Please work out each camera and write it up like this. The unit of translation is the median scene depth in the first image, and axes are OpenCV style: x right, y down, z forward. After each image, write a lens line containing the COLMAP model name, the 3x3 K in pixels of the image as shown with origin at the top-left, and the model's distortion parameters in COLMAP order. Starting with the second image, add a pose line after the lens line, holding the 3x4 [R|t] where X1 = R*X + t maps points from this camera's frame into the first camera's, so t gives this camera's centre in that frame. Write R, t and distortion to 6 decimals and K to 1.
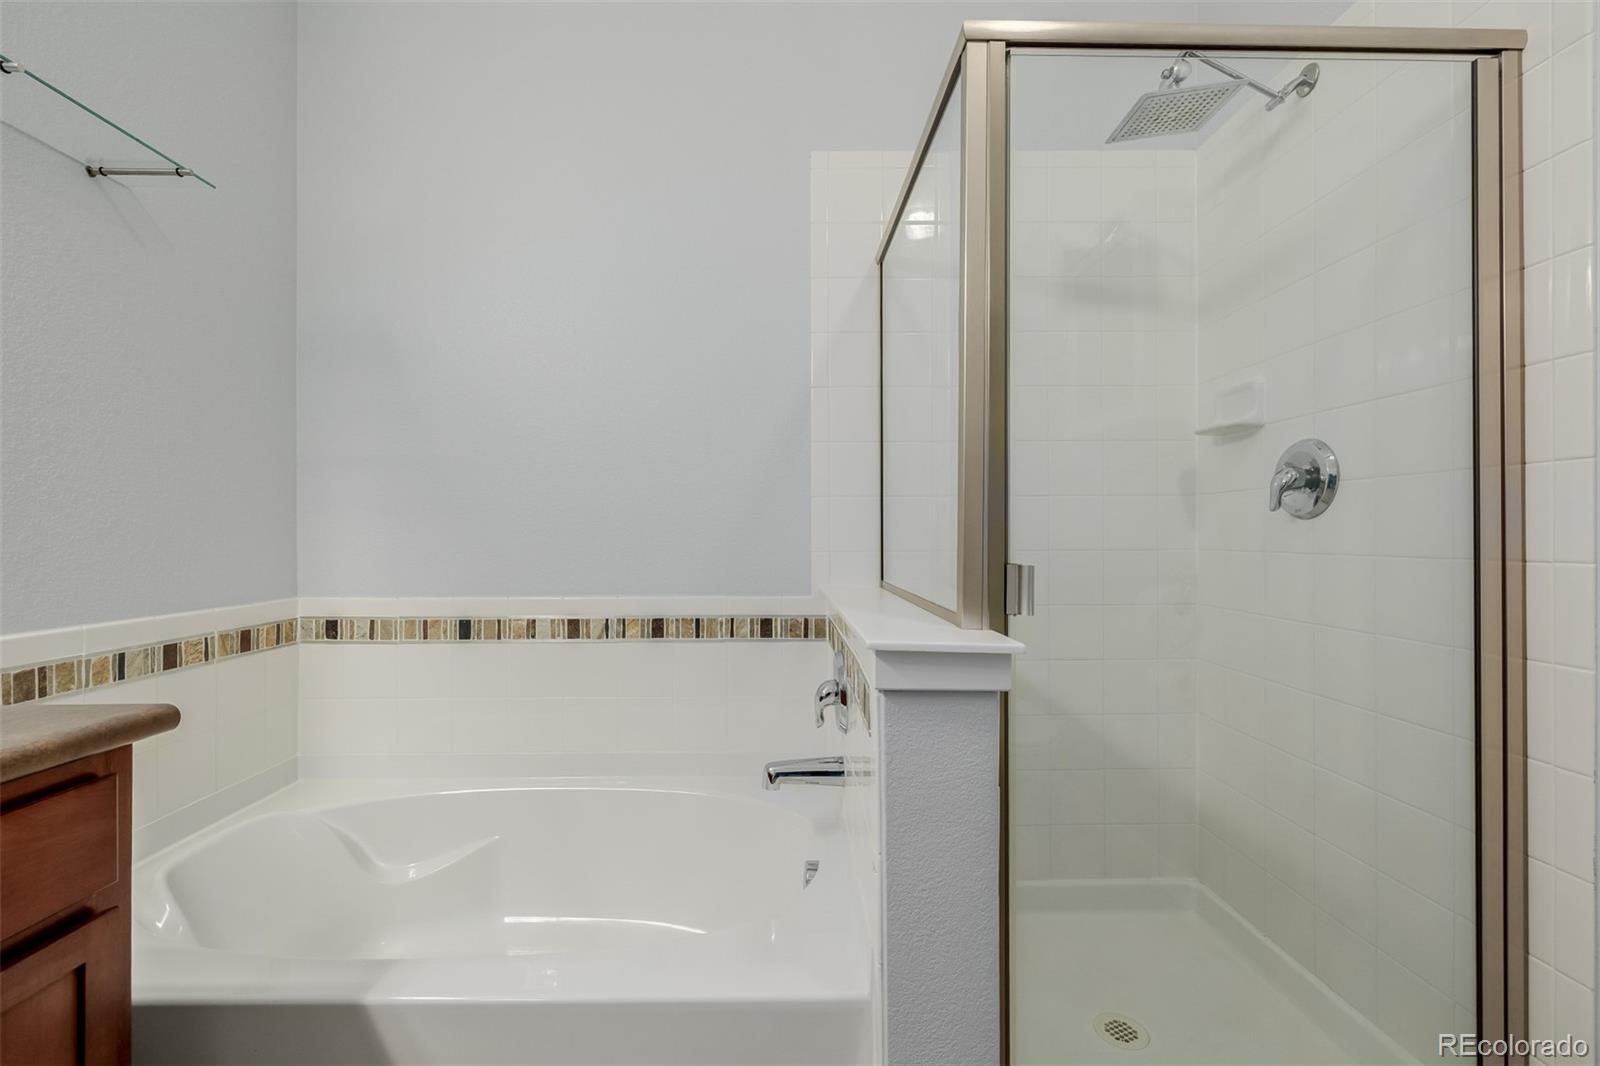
lens RADIAL K [[674.5, 0, 804.7], [0, 674.5, 540.3], [0, 0, 1]] dist [0.000677, 0.000306]
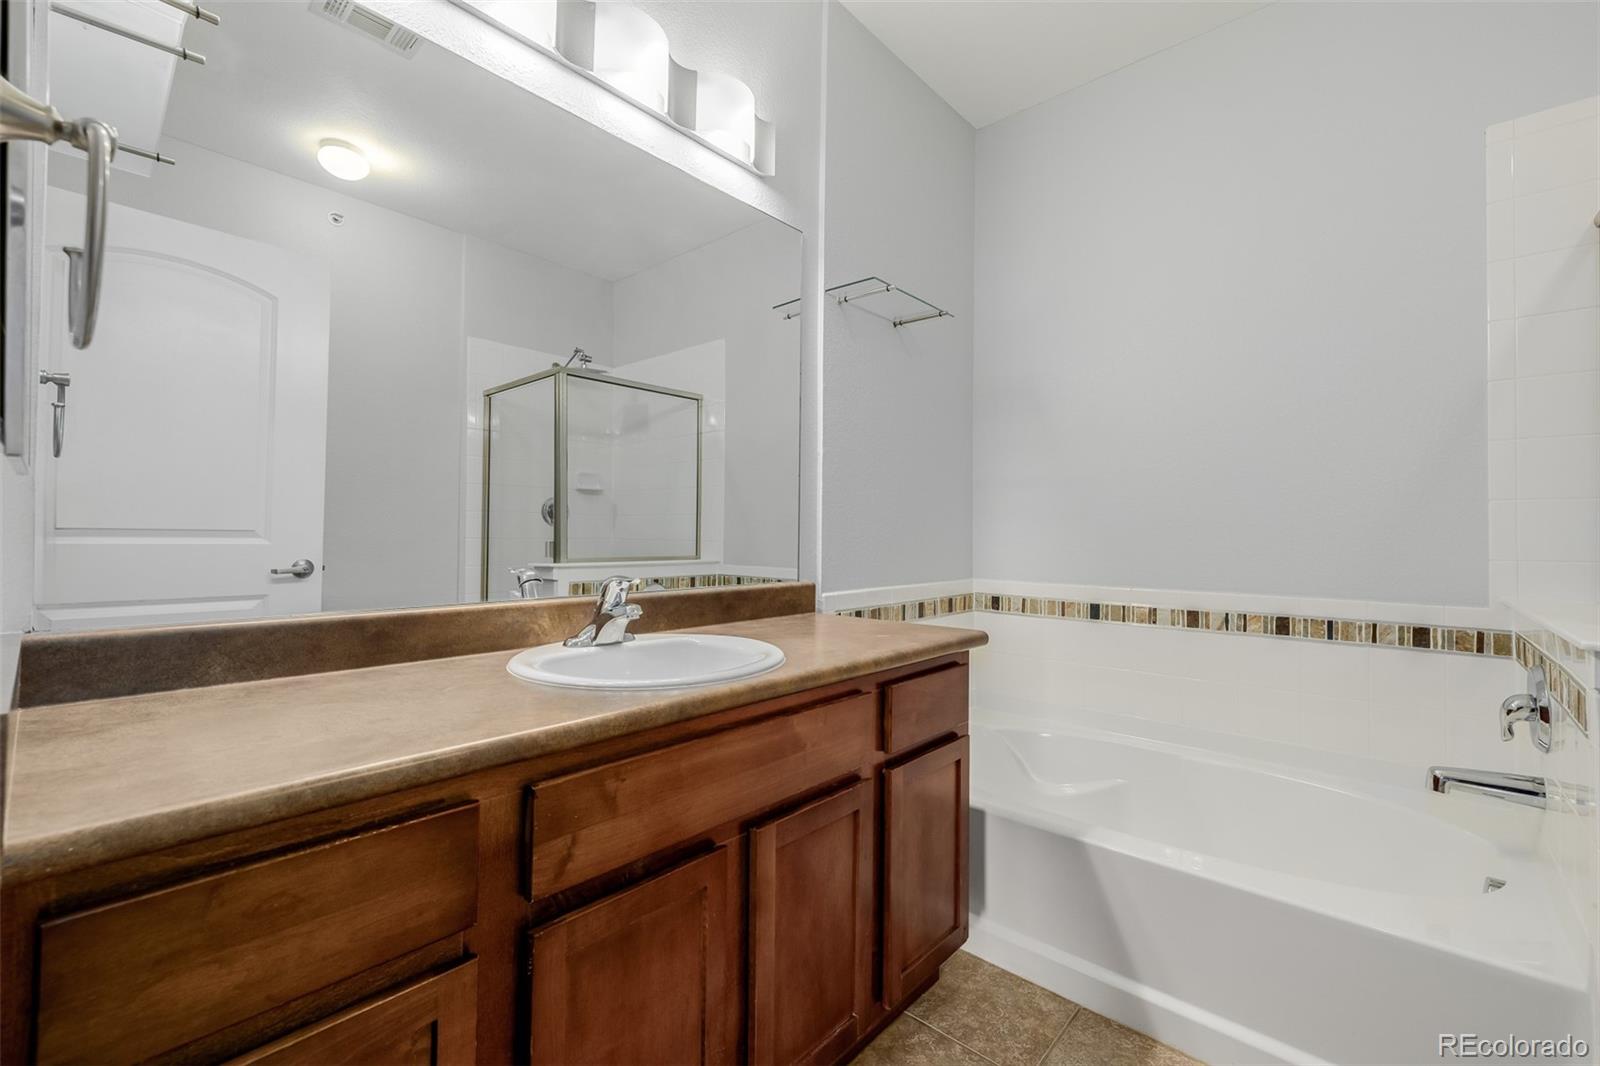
lens RADIAL K [[674.0, 0, 797.4], [0, 674.0, 522.5], [0, 0, 1]] dist [-0.000202, -0.000175]
pose [[0.720171, -0.001750, -0.693794, -0.030626], [-0.017044, 0.999650, -0.020214, 0.000780], [0.693587, 0.026382, 0.719890, -0.311908]]
